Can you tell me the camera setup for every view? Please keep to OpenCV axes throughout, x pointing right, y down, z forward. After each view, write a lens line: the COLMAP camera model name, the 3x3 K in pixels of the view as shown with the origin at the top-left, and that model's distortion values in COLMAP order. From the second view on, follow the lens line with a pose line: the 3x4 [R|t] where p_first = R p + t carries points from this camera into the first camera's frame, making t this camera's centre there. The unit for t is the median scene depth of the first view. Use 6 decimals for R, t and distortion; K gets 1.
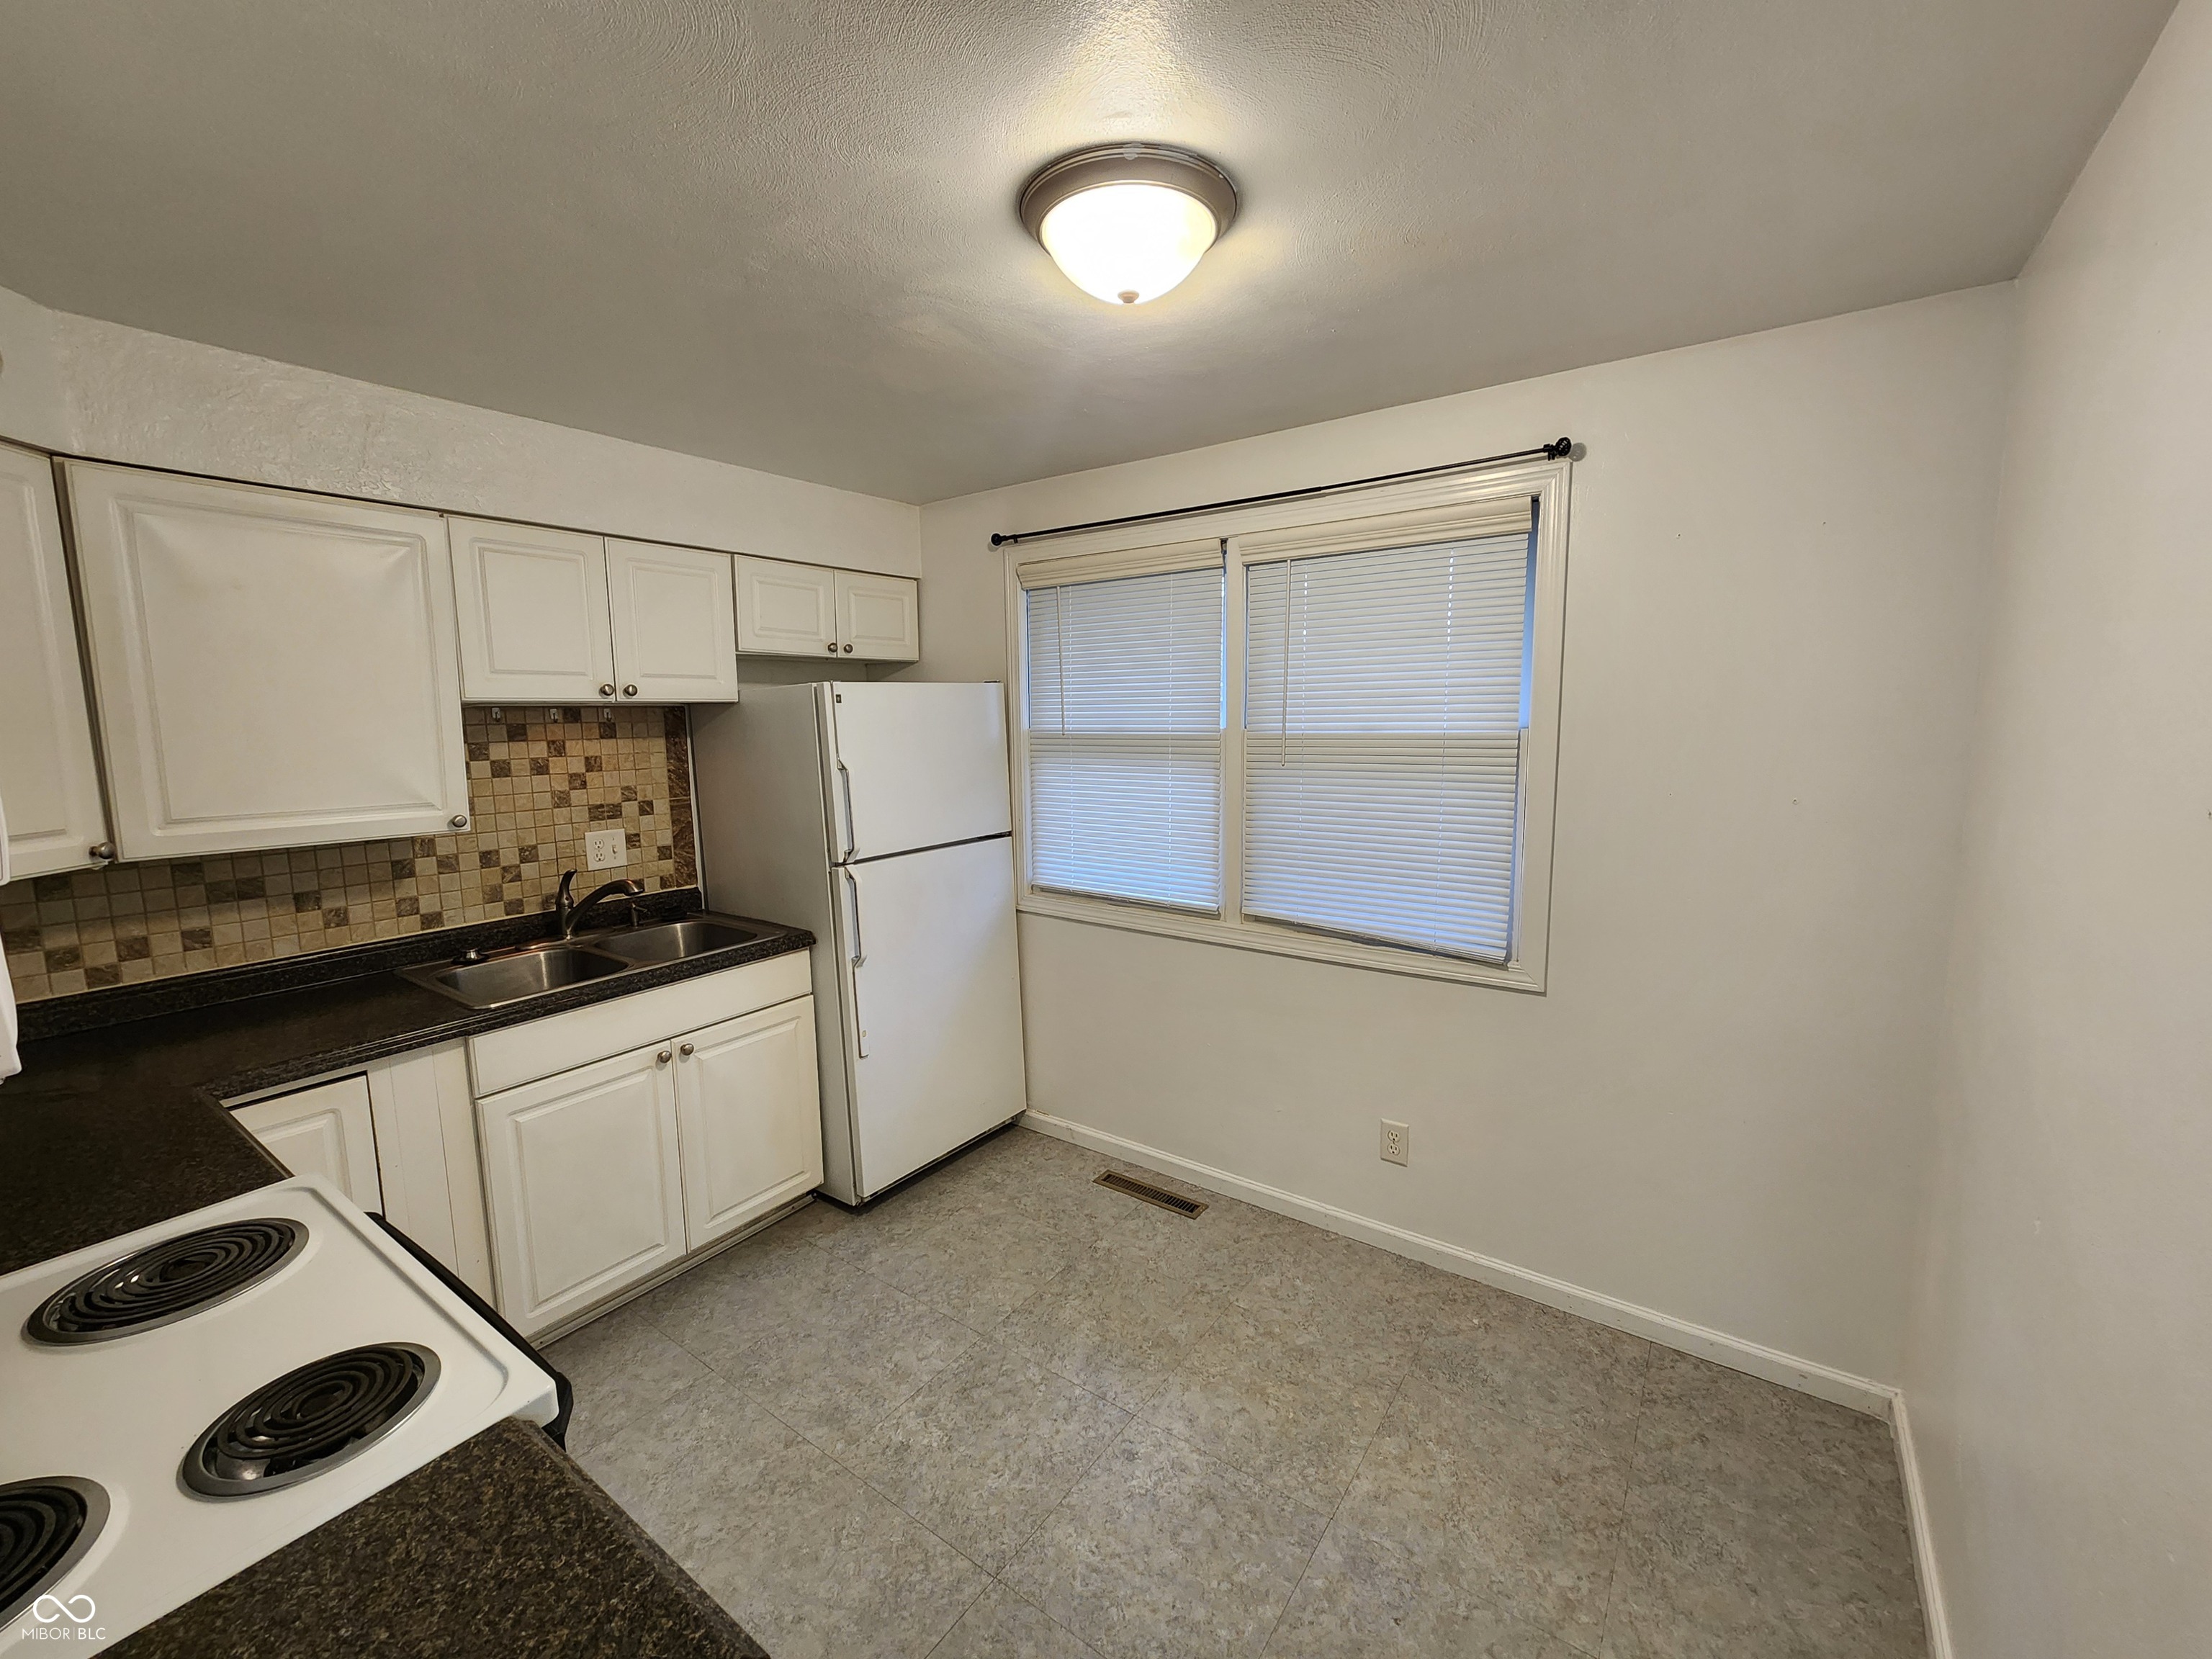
lens RADIAL K [[903.7, 0, 1106.7], [0, 903.7, 829.8], [0, 0, 1]] dist [0.001910, -0.001004]
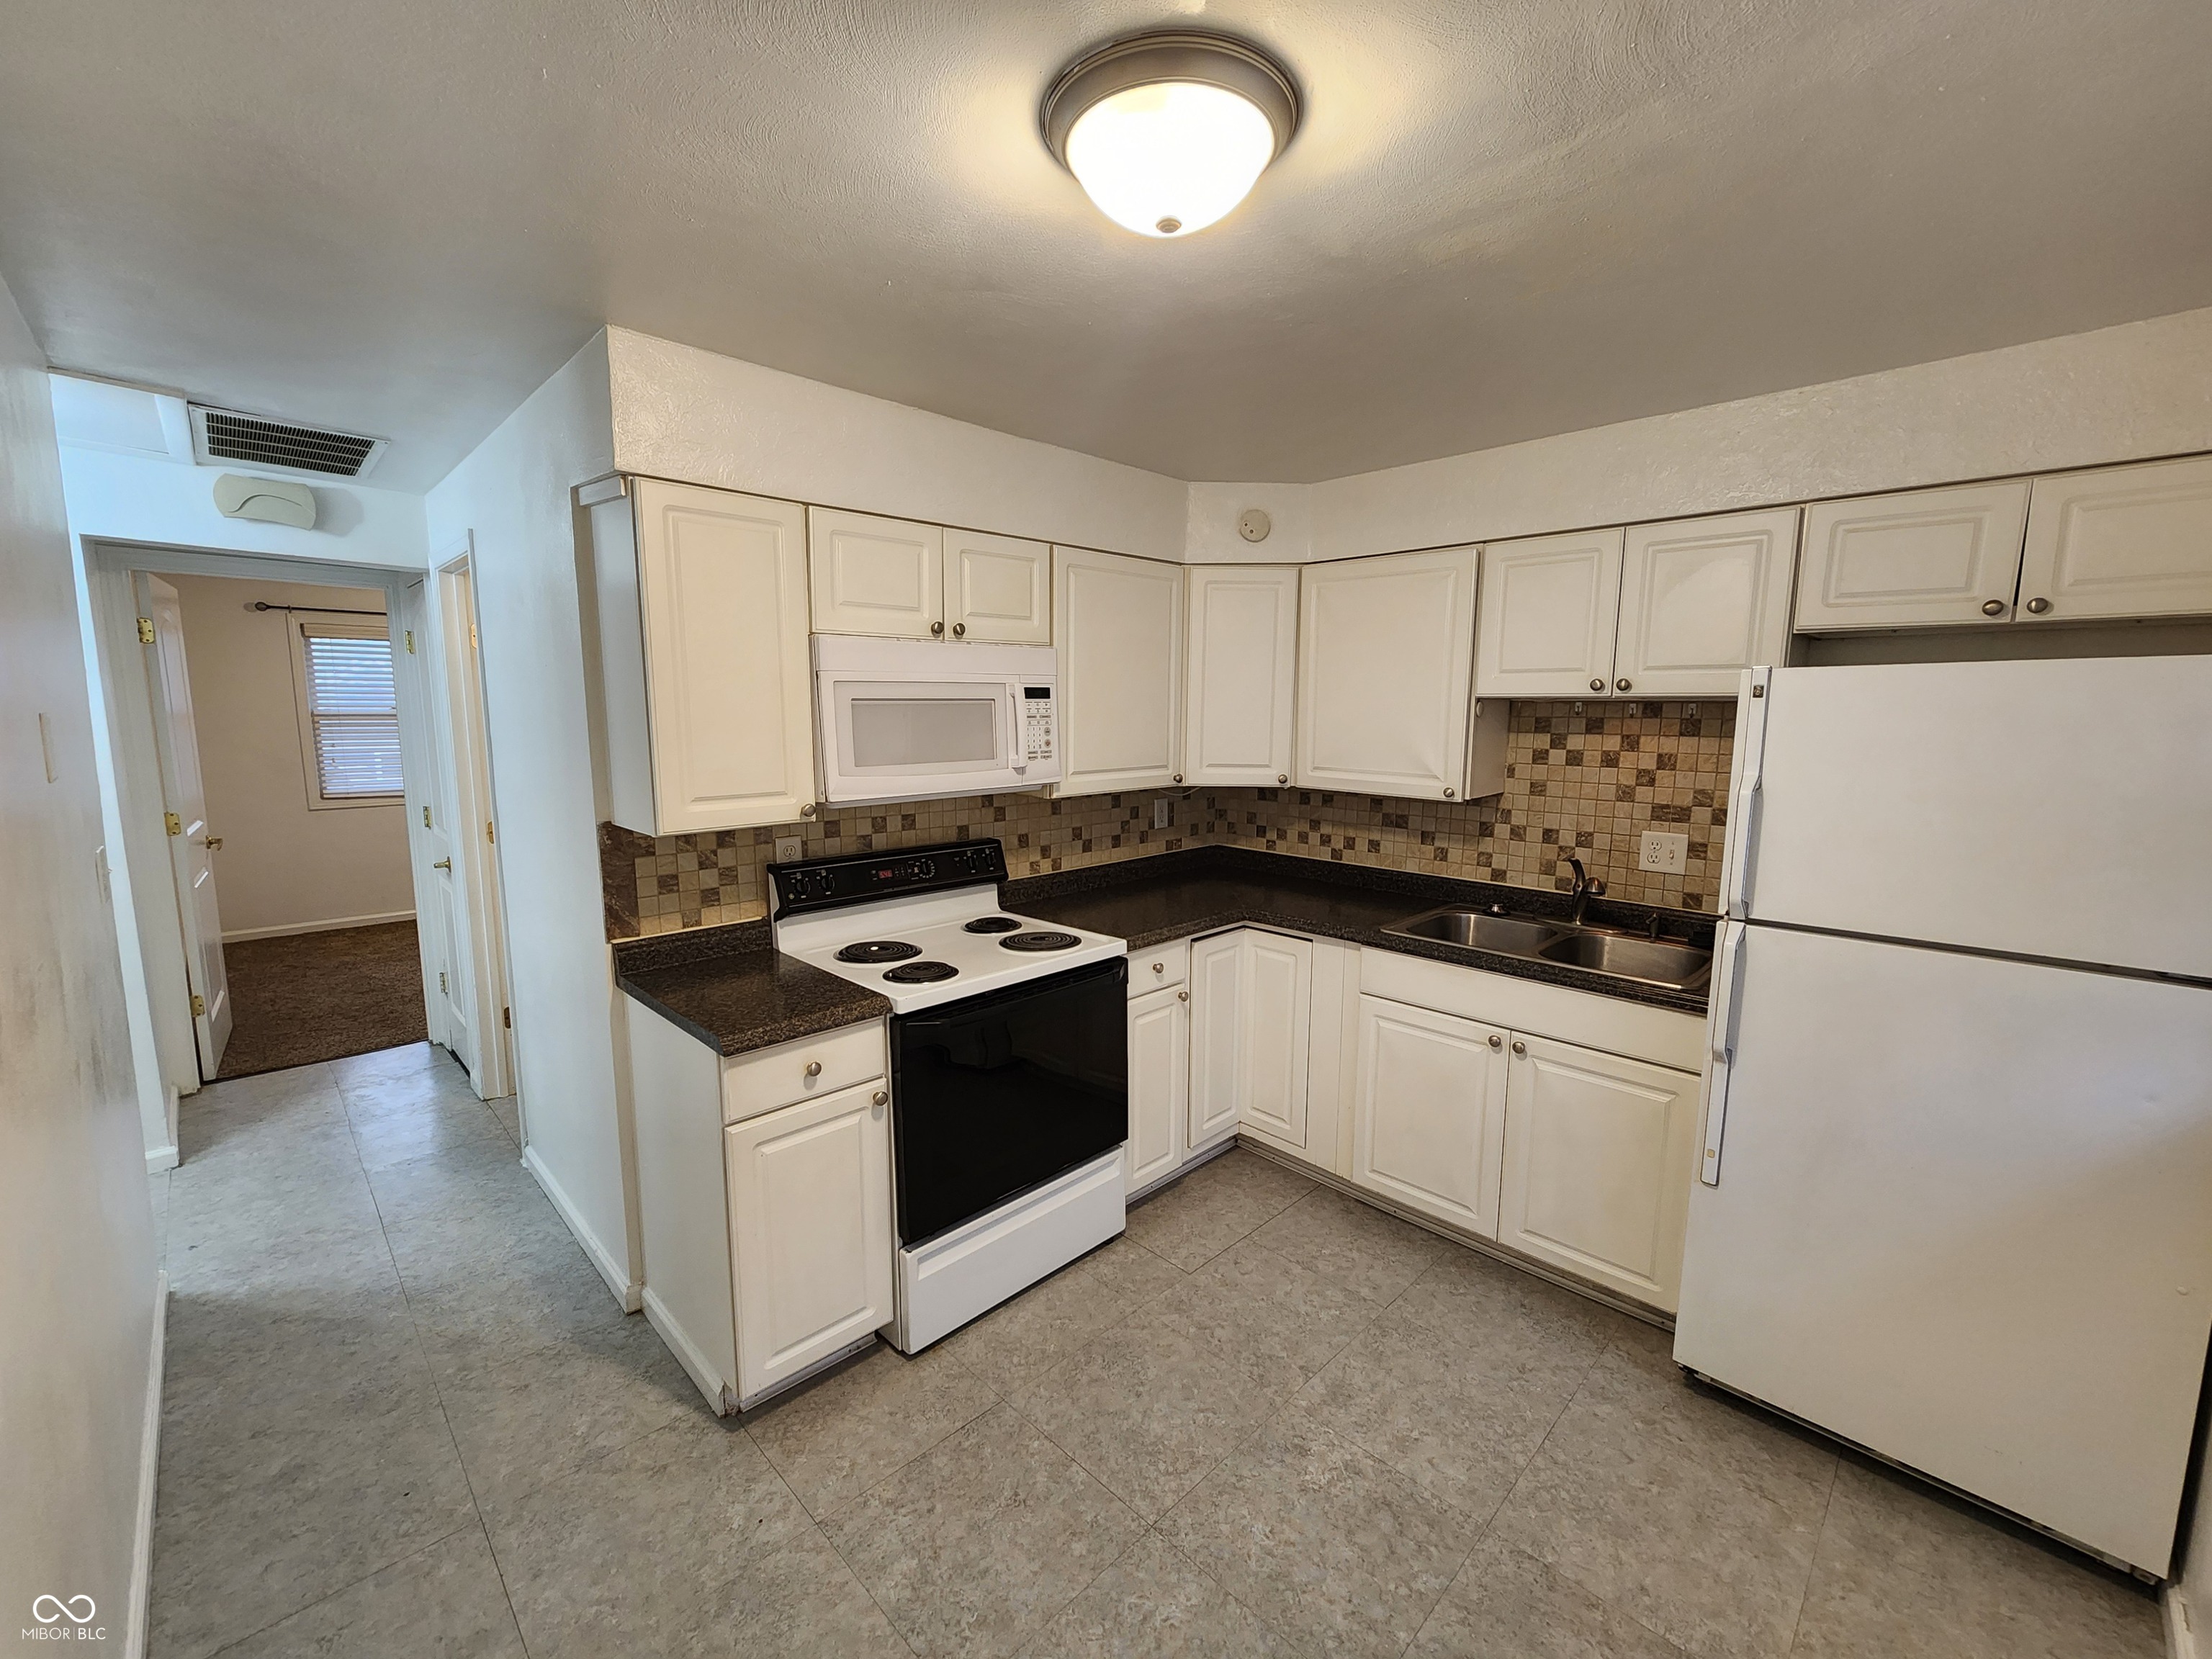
lens RADIAL K [[903.7, 0, 1104.5], [0, 903.7, 830.9], [0, 0, 1]] dist [0.001910, -0.001004]
pose [[-0.168719, 0.142578, -0.975297, 0.530035], [-0.134818, 0.976845, 0.166127, -0.089971], [0.976400, 0.159517, -0.145591, 0.641737]]
